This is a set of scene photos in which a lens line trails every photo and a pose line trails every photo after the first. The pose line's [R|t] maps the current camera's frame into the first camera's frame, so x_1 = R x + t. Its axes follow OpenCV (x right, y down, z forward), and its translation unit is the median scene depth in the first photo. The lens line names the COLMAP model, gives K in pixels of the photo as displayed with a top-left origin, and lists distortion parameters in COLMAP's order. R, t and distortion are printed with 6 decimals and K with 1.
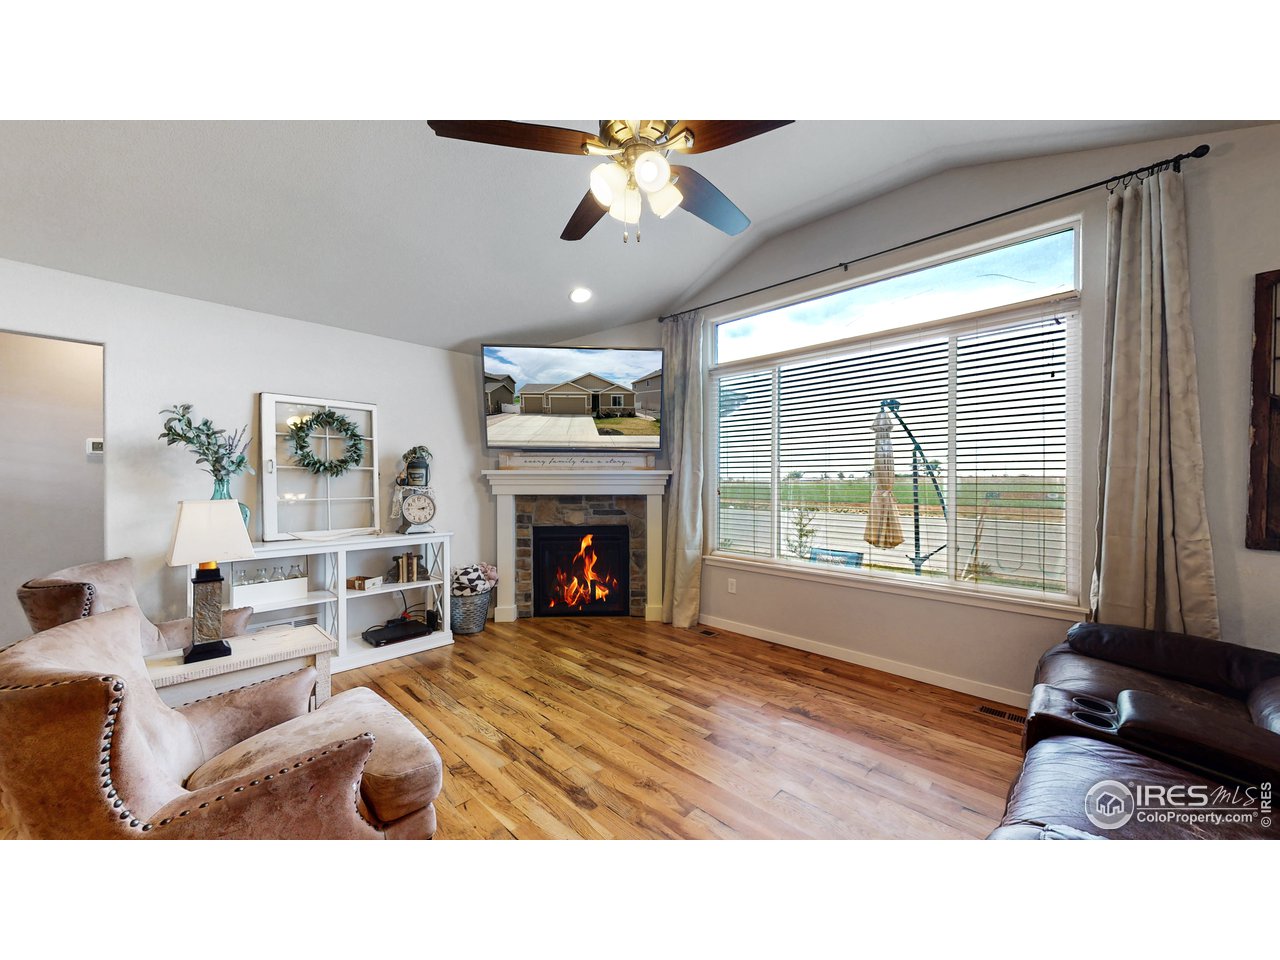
lens RADIAL K [[475.7, 0, 640.9], [0, 475.7, 485.2], [0, 0, 1]] dist [0.000292, -0.000482]
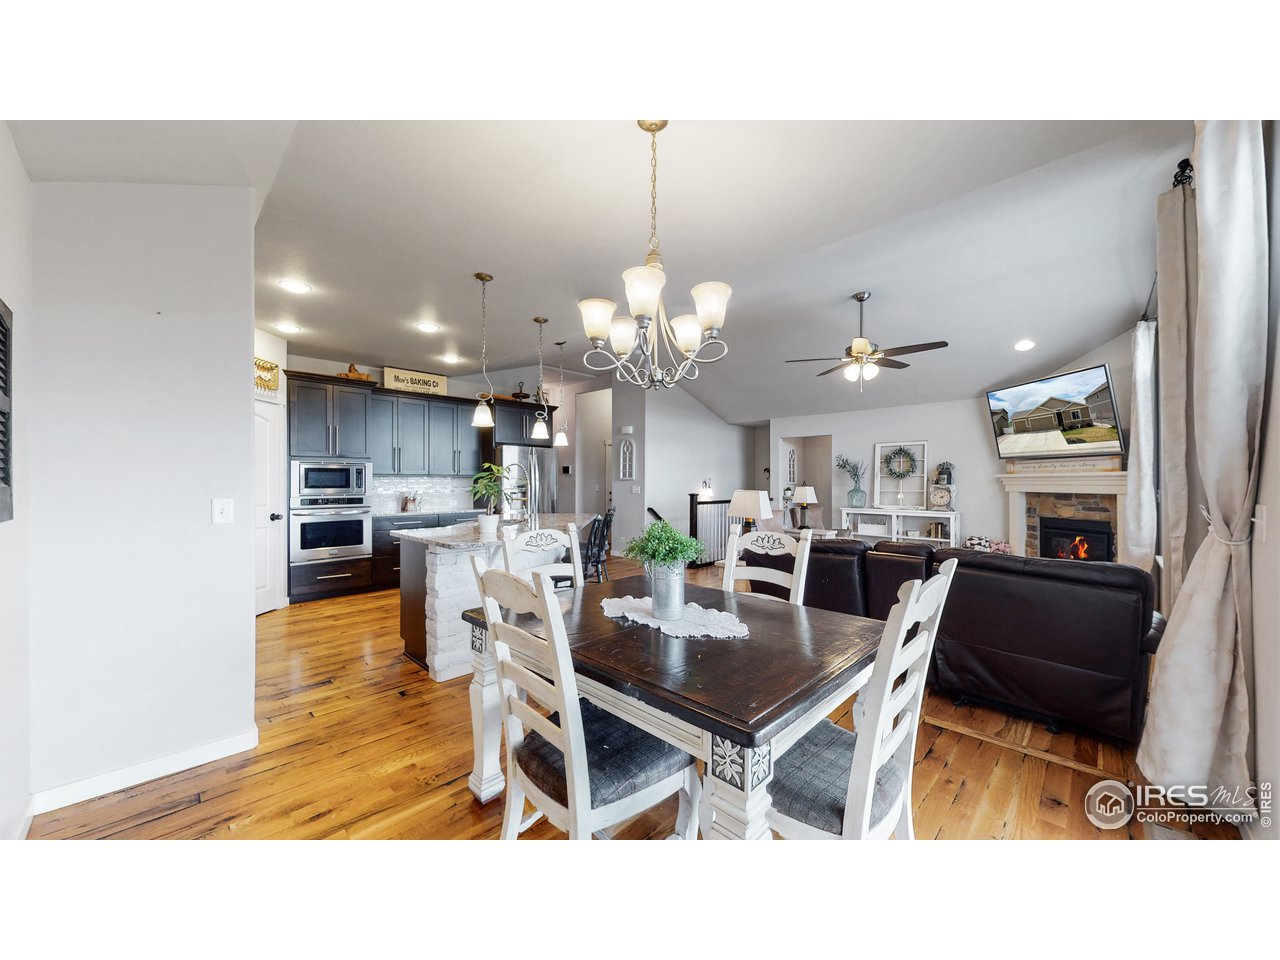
lens RADIAL K [[475.7, 0, 637.5], [0, 475.7, 480.1], [0, 0, 1]] dist [0.000292, -0.000482]
pose [[-0.020365, -0.003697, -0.999786, 1.169431], [-0.008539, 0.999957, -0.003523, 0.000738], [0.999756, 0.008466, -0.020395, -0.080715]]
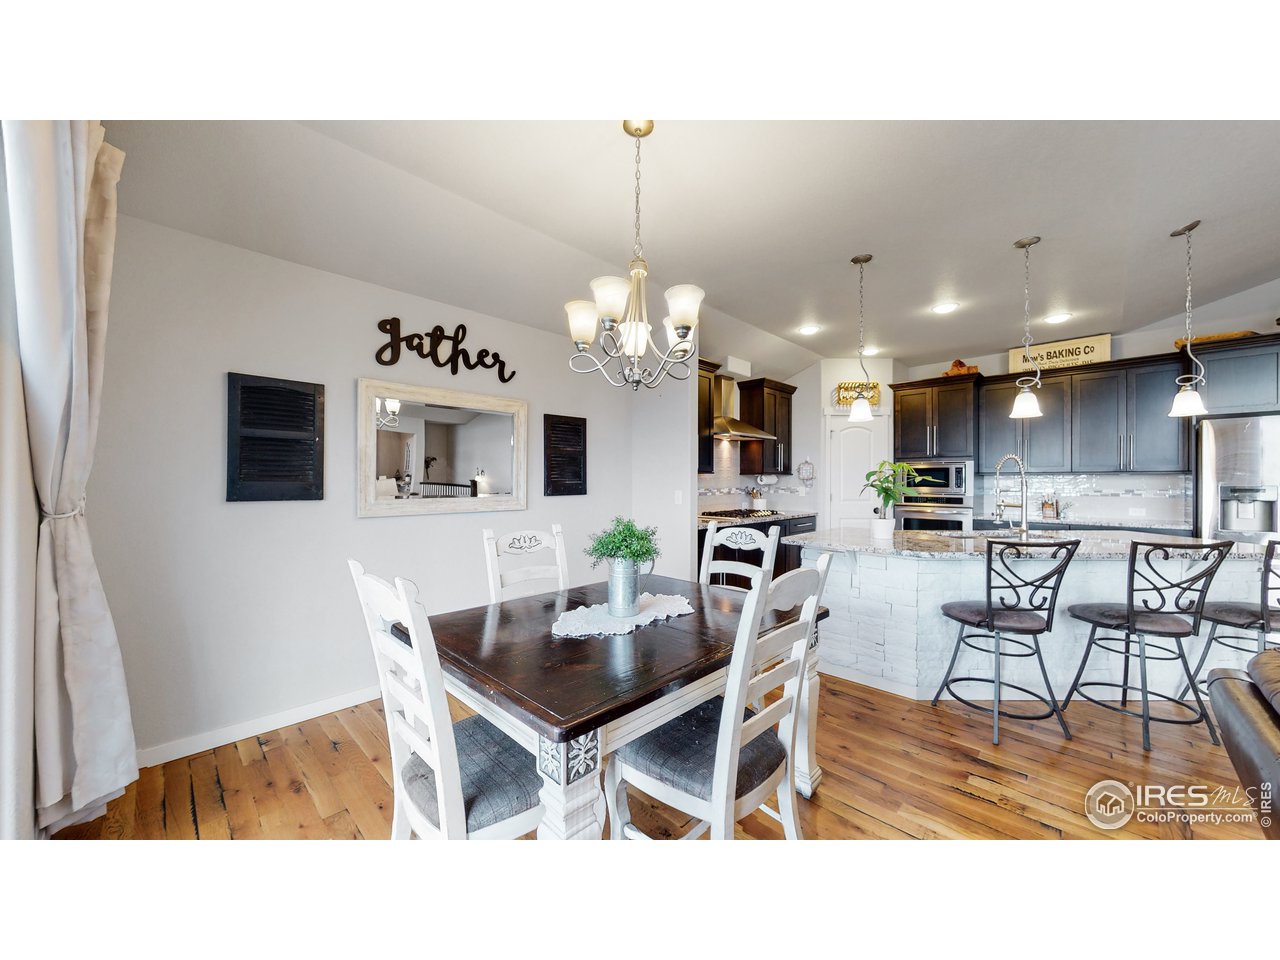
lens RADIAL K [[475.7, 0, 637.2], [0, 475.7, 481.8], [0, 0, 1]] dist [0.000292, -0.000482]
pose [[-0.999938, -0.001432, 0.011077, 0.713327], [-0.001315, 0.999944, 0.010538, -0.003065], [-0.011091, 0.010523, -0.999883, 0.386287]]
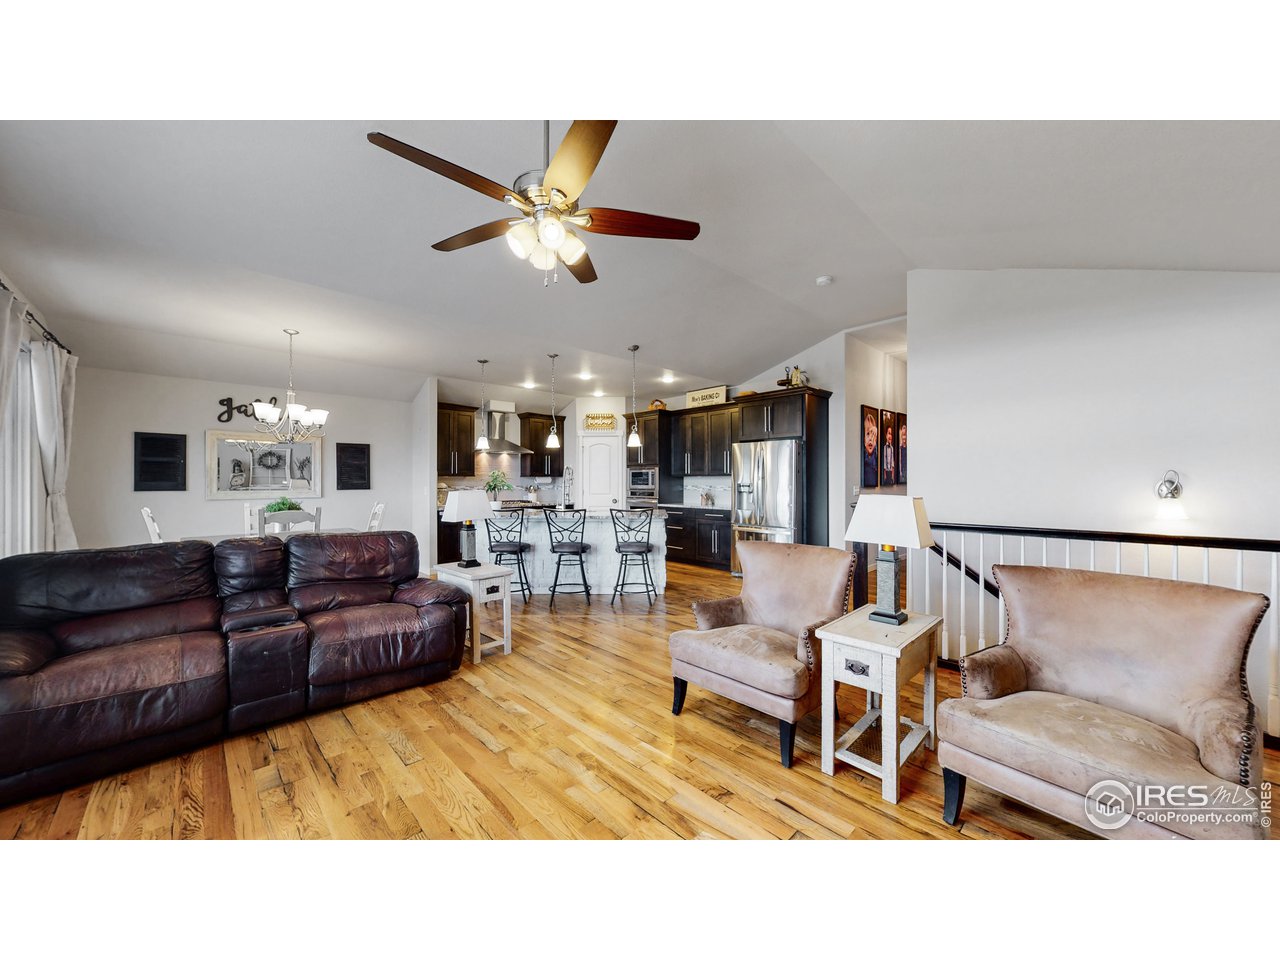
lens RADIAL K [[475.7, 0, 639.5], [0, 475.7, 482.6], [0, 0, 1]] dist [0.000292, -0.000482]
pose [[-0.999257, 0.000274, 0.038533, -0.135442], [0.000734, 0.999929, 0.011923, -0.008435], [-0.038527, 0.011942, -0.999186, 0.997014]]
